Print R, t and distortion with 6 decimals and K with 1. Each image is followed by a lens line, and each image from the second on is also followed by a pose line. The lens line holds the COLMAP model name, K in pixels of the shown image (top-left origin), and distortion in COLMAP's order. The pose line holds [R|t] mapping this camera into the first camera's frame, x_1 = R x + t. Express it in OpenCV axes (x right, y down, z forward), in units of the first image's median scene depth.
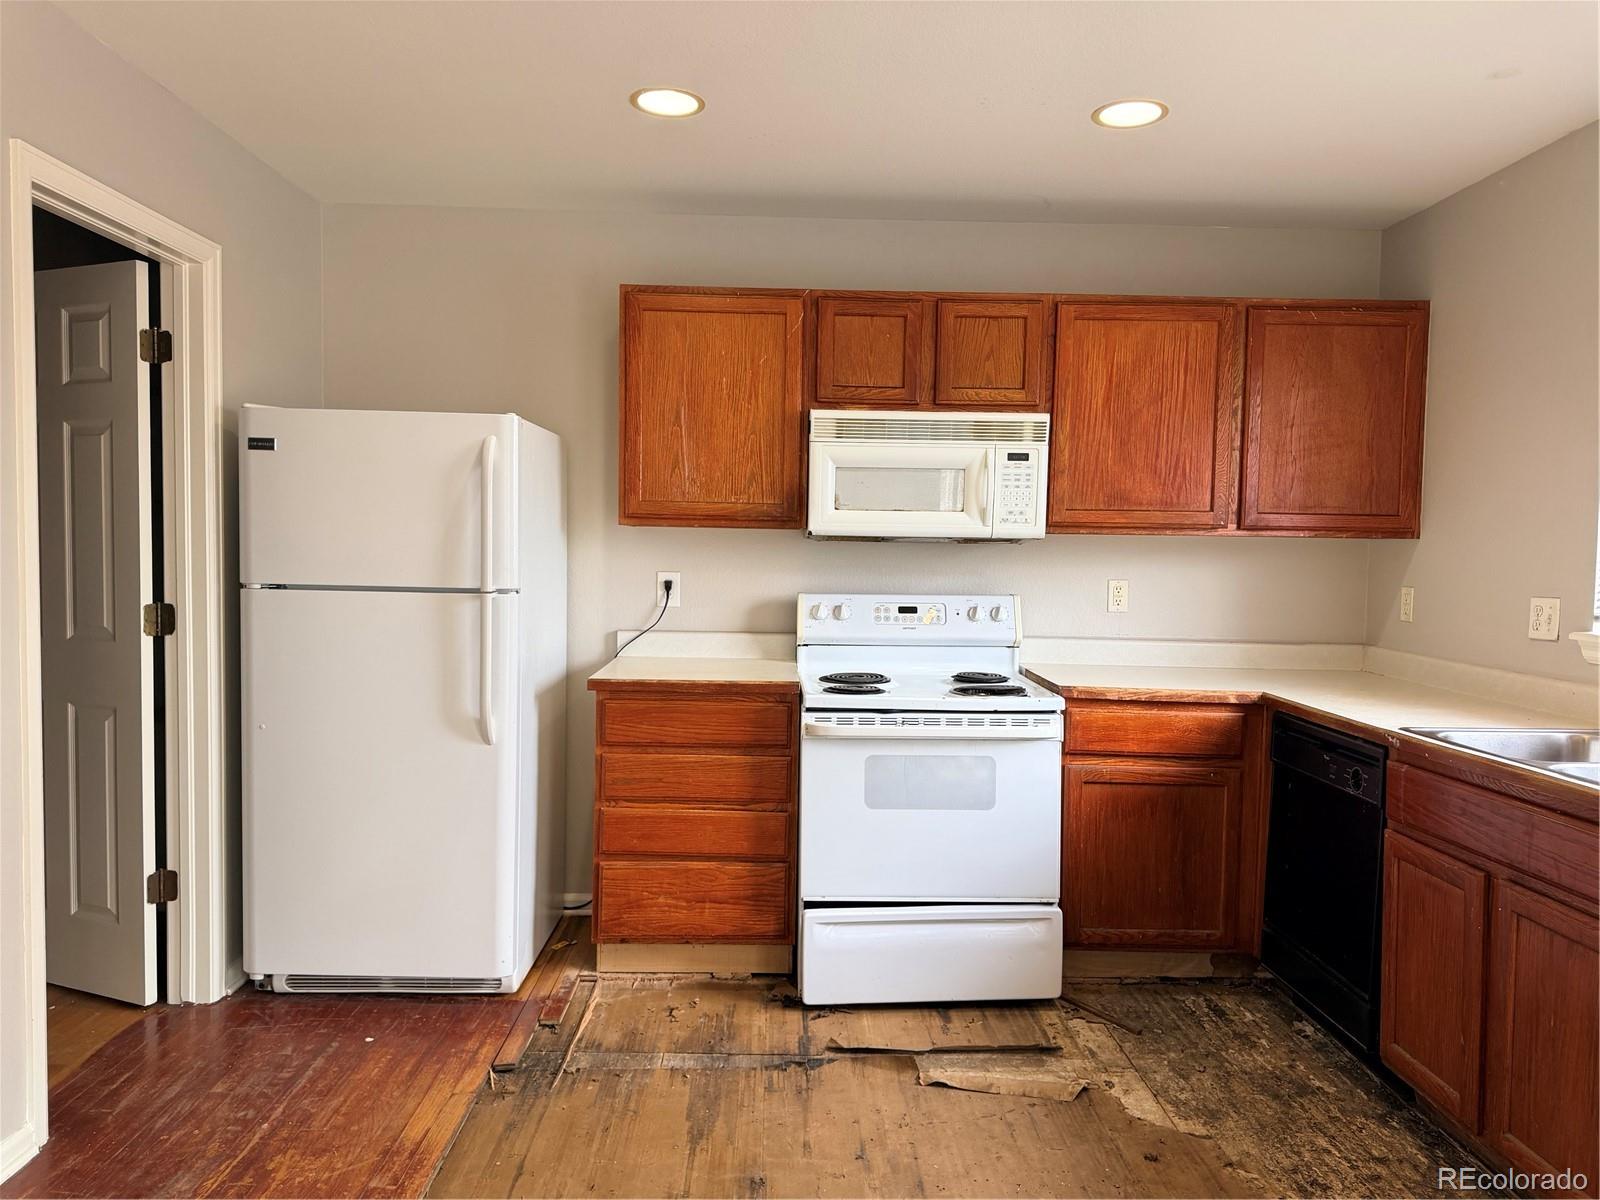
lens RADIAL K [[1137.7, 0, 800.0], [0, 1137.7, 600.0], [0, 0, 1]] dist [0.137423, -0.201048]
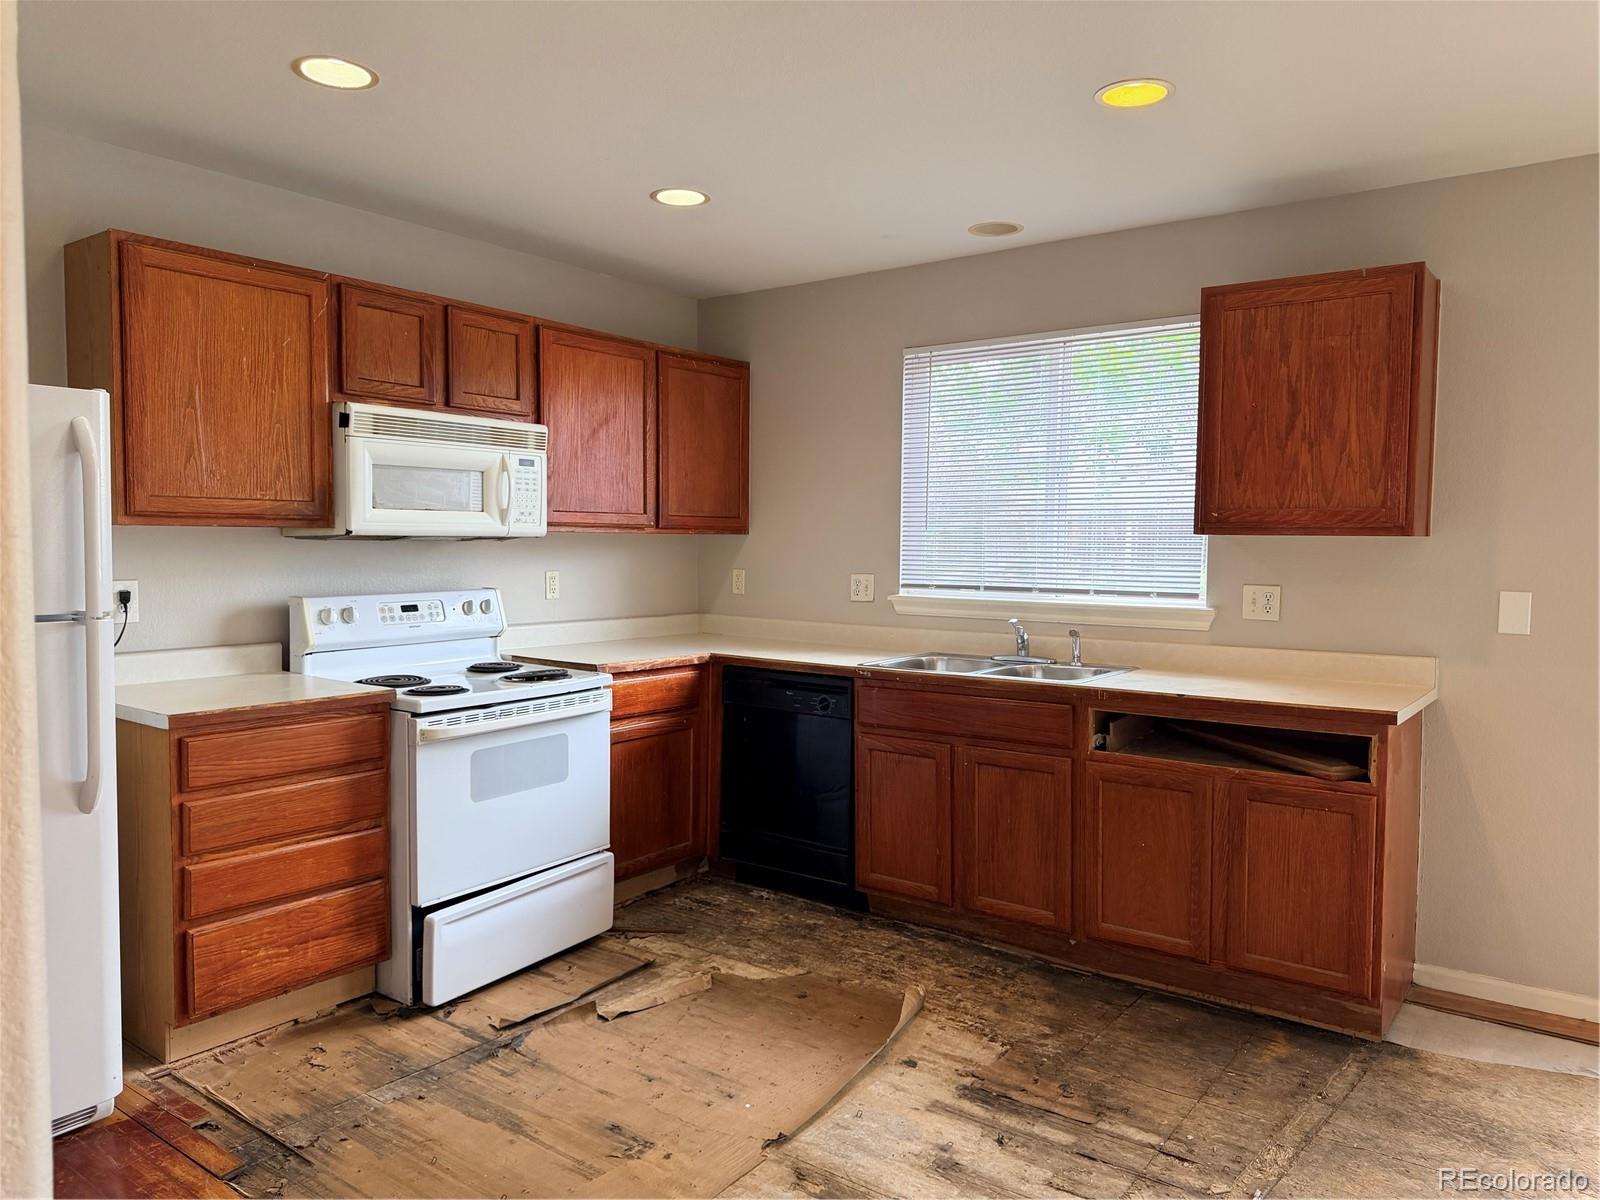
lens RADIAL K [[1129.7, 0, 793.8], [0, 1129.7, 602.4], [0, 0, 1]] dist [0.091239, -0.128324]
pose [[0.618899, -0.057845, 0.783338, -0.538238], [0.040094, 0.998311, 0.042042, -0.028143], [-0.784447, 0.005387, 0.620173, 0.130962]]
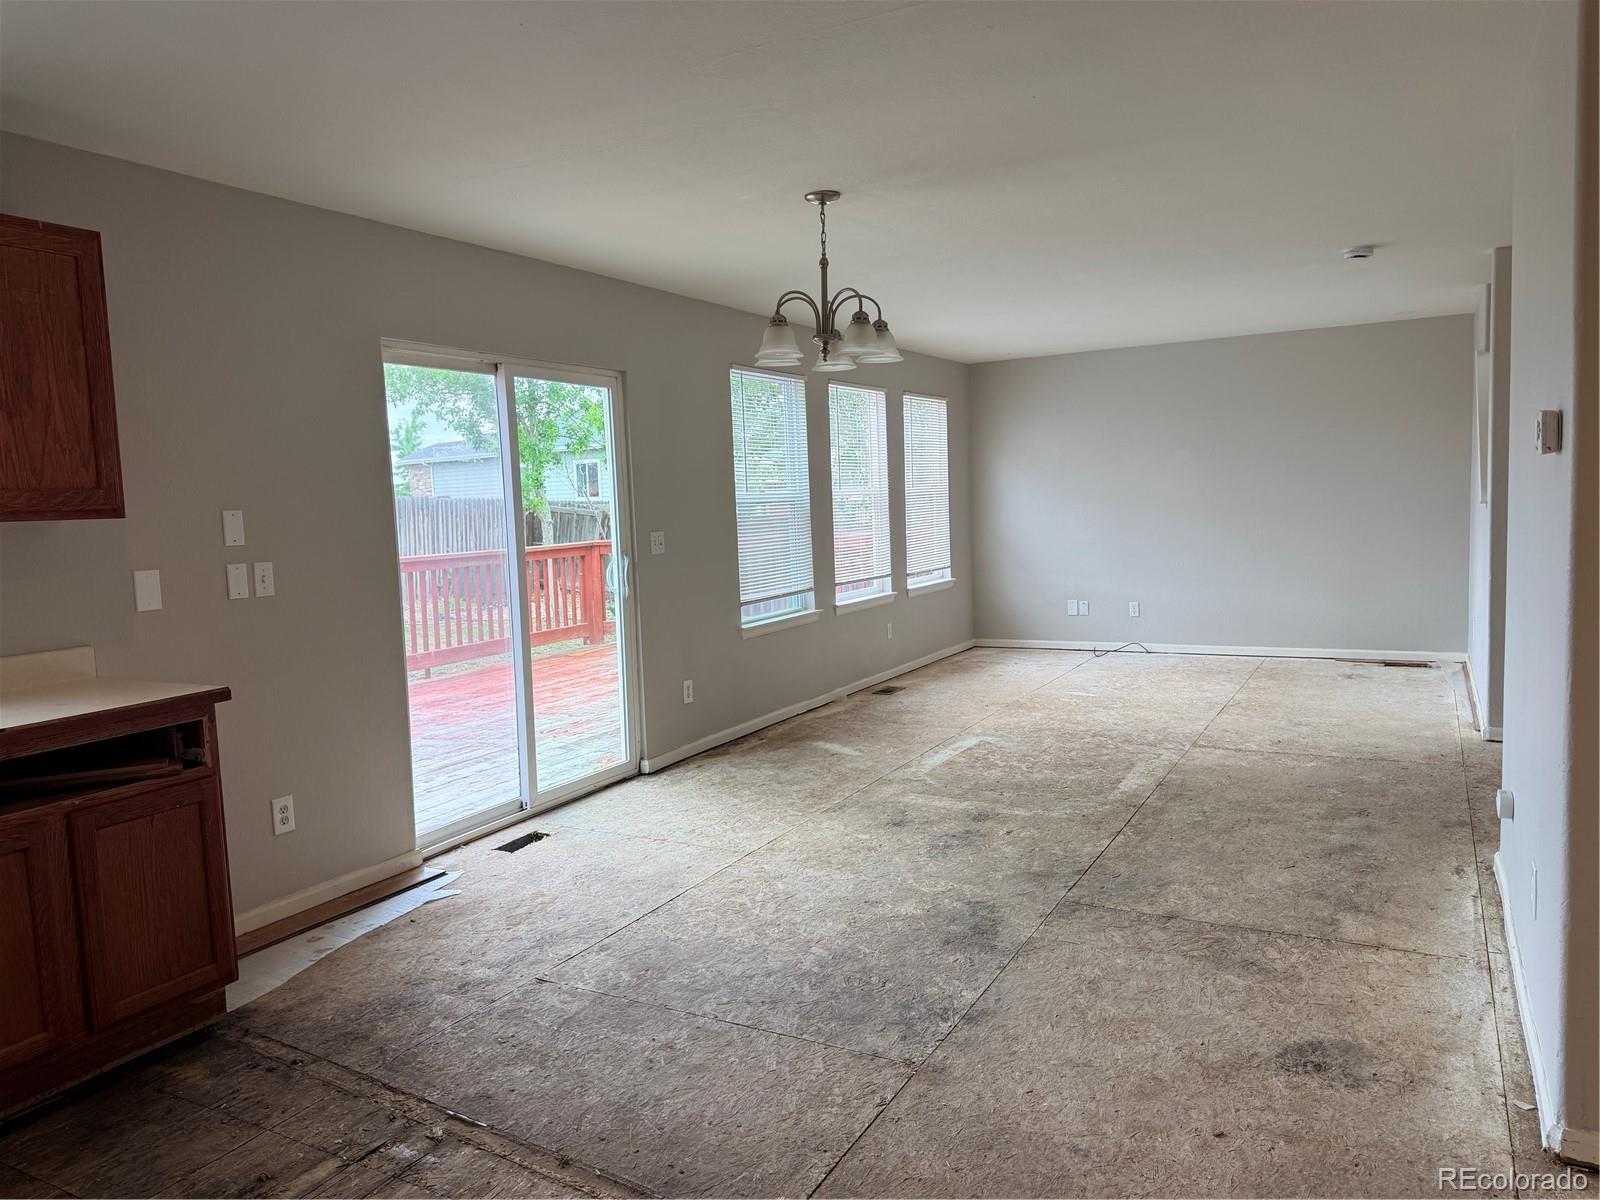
lens RADIAL K [[1103.3, 0, 800.0], [0, 1103.3, 600.0], [0, 0, 1]] dist [0.148812, -0.167573]
pose [[-0.864888, -0.029613, 0.501091, -0.403517], [0.046160, 0.989337, 0.138138, -0.057924], [-0.499839, 0.142604, -0.854298, 0.828335]]
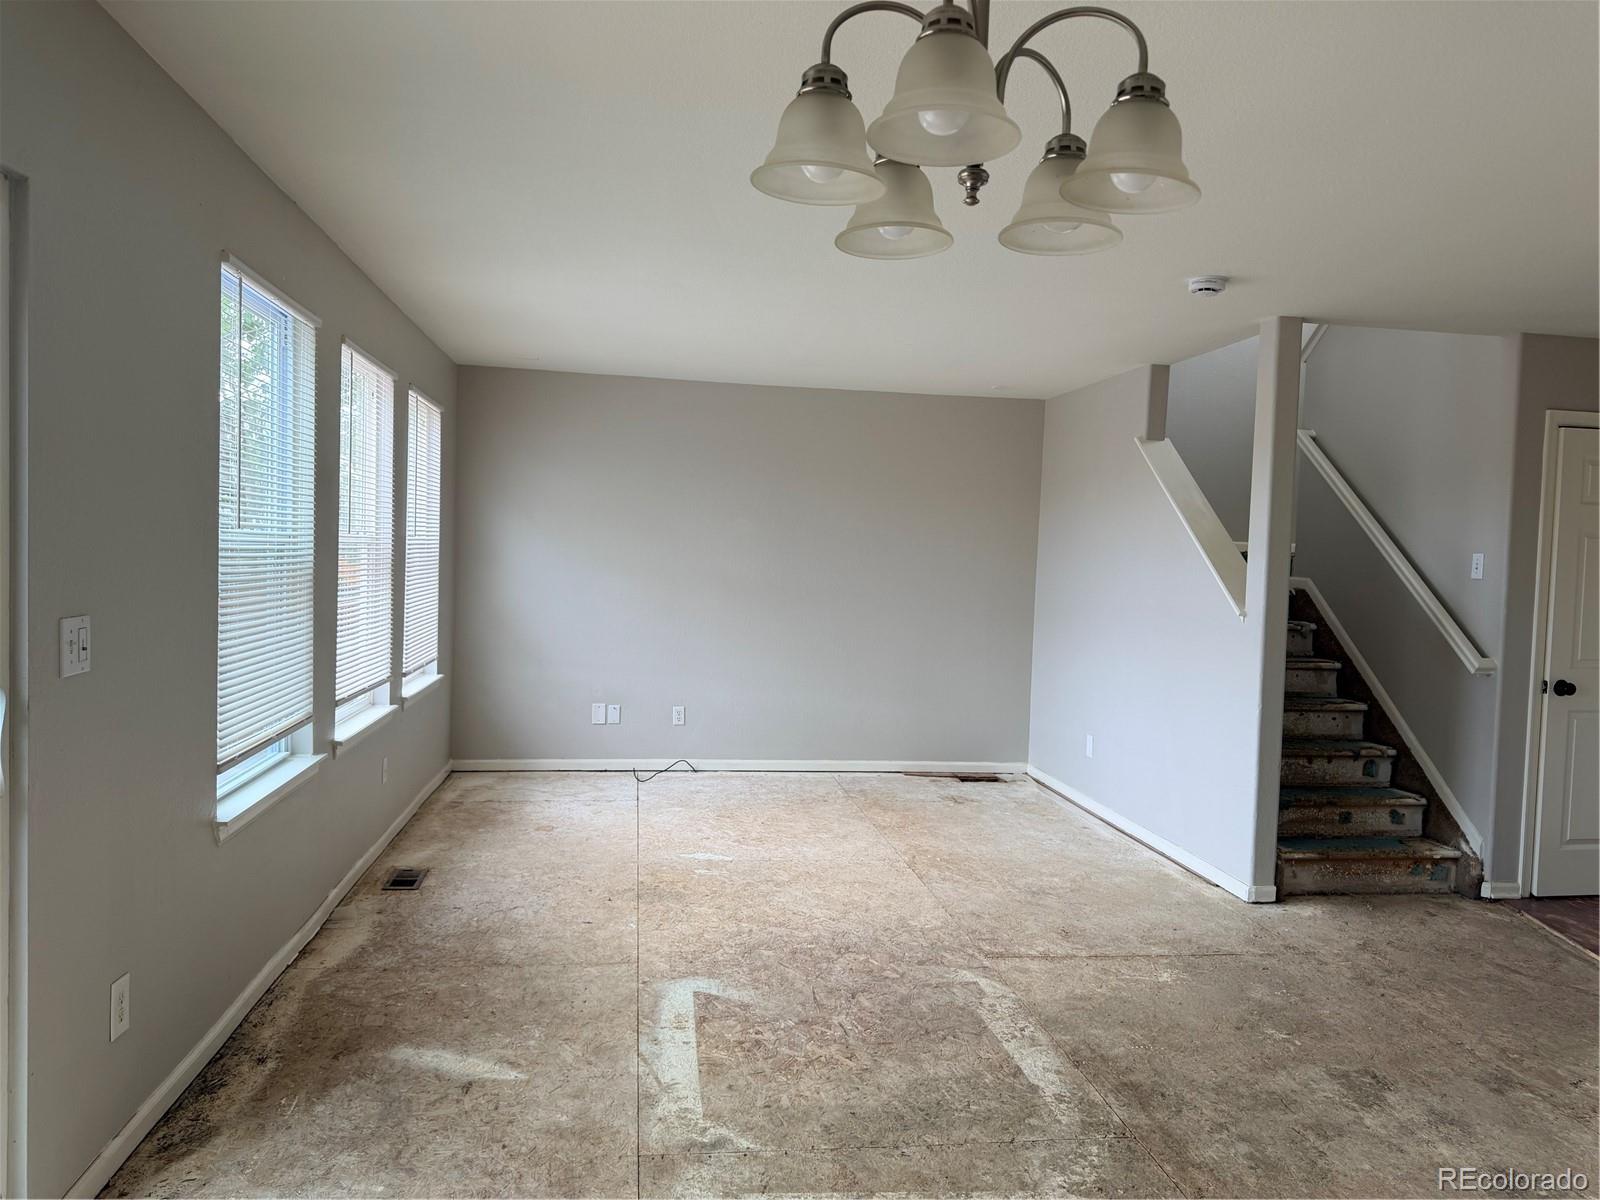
lens RADIAL K [[1140.9, 0, 803.1], [0, 1140.9, 604.5], [0, 0, 1]] dist [0.013019, -0.008909]
pose [[-0.991660, -0.045450, -0.120605, 0.287819], [-0.056578, 0.994287, 0.090508, -0.030254], [0.115803, 0.096577, -0.988566, 0.195633]]
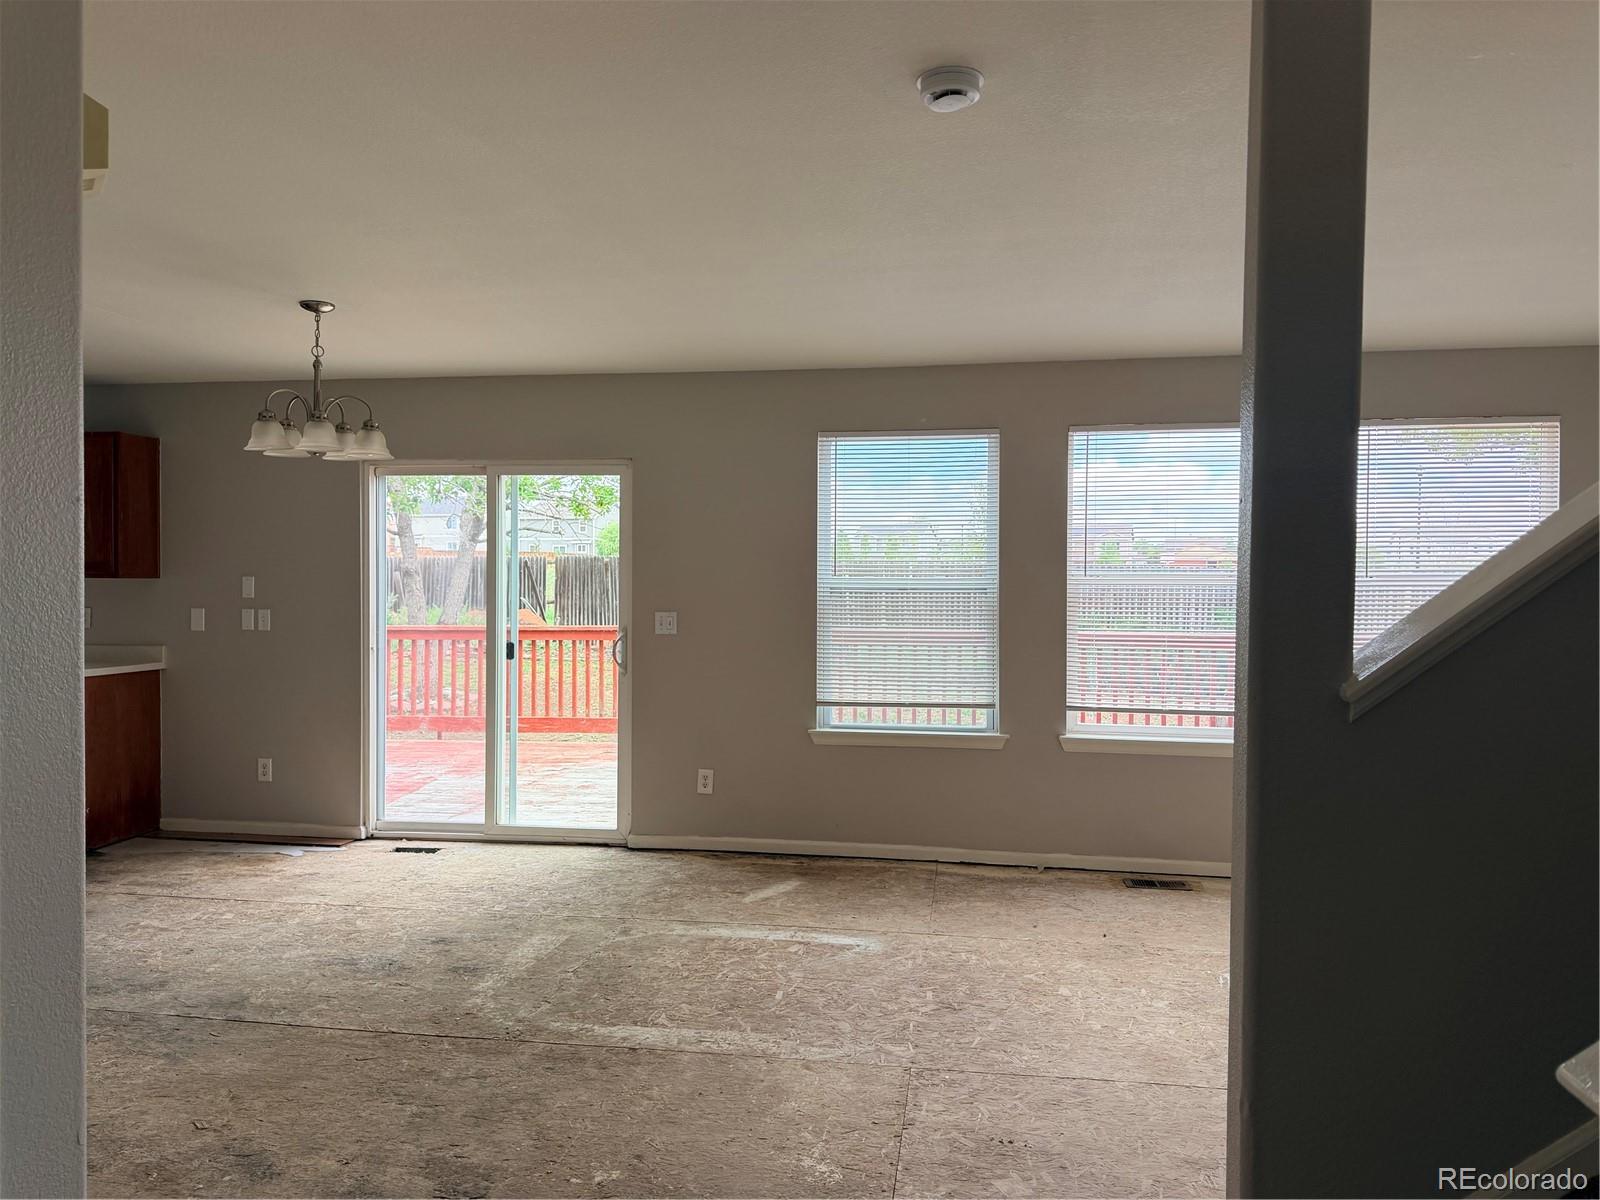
lens RADIAL K [[1135.2, 0, 785.9], [0, 1135.2, 595.9], [0, 0, 1]] dist [0.152830, -0.191778]
pose [[0.198958, -0.027526, 0.979621, -1.027128], [0.042749, 0.998898, 0.019385, 0.012578], [-0.979075, 0.038021, 0.199916, -1.031714]]
